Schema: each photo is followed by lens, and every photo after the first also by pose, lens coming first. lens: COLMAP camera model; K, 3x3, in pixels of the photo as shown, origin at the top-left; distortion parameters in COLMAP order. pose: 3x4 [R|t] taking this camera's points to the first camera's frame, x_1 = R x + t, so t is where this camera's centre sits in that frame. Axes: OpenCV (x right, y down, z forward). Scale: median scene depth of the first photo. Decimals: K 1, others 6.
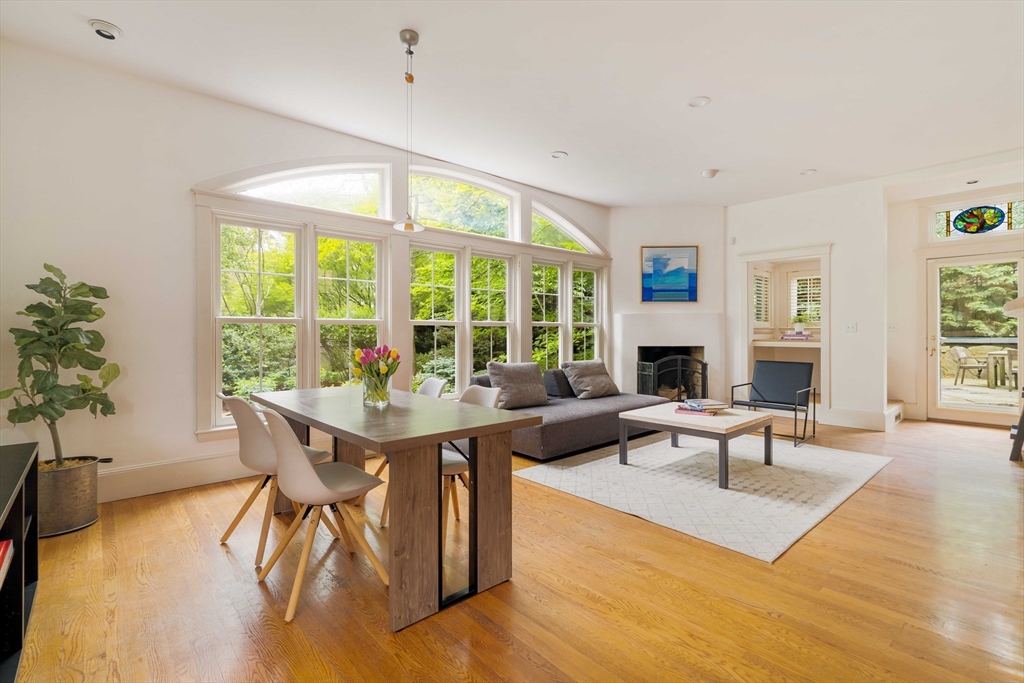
lens RADIAL K [[479.8, 0, 512.0], [0, 479.8, 341.5], [0, 0, 1]] dist [-0.003569, 0.000020]
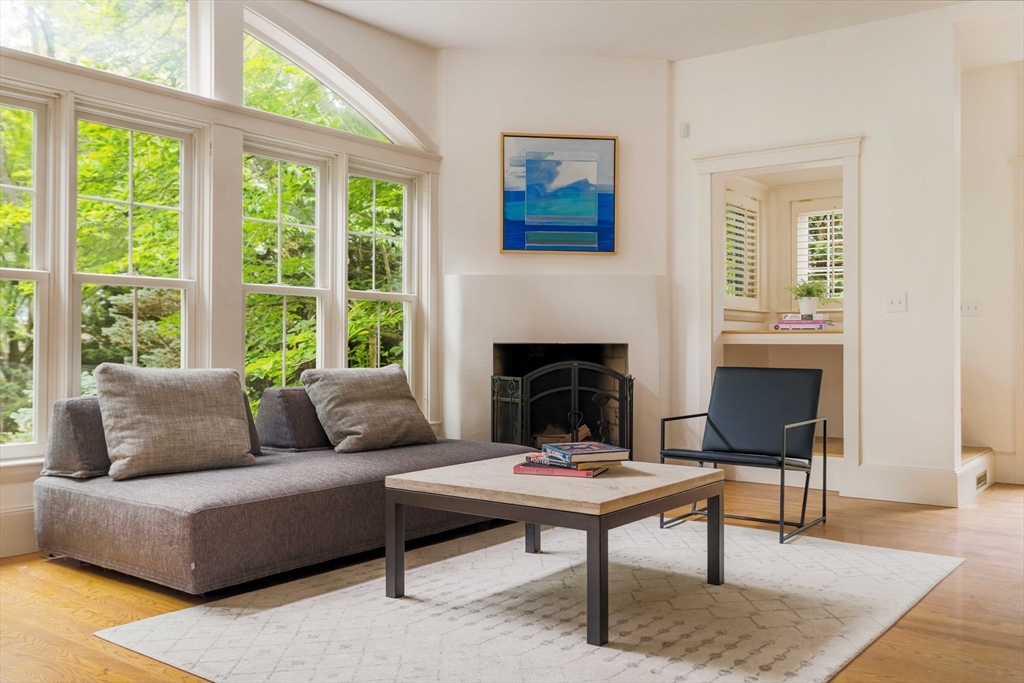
lens RADIAL K [[918.7, 0, 512.0], [0, 918.7, 341.5], [0, 0, 1]] dist [0.005815, 0.001769]
pose [[0.982500, 0.005528, 0.186180, 0.137497], [-0.001073, 0.999711, -0.024022, 0.036980], [-0.186259, 0.023402, 0.982222, 0.132740]]
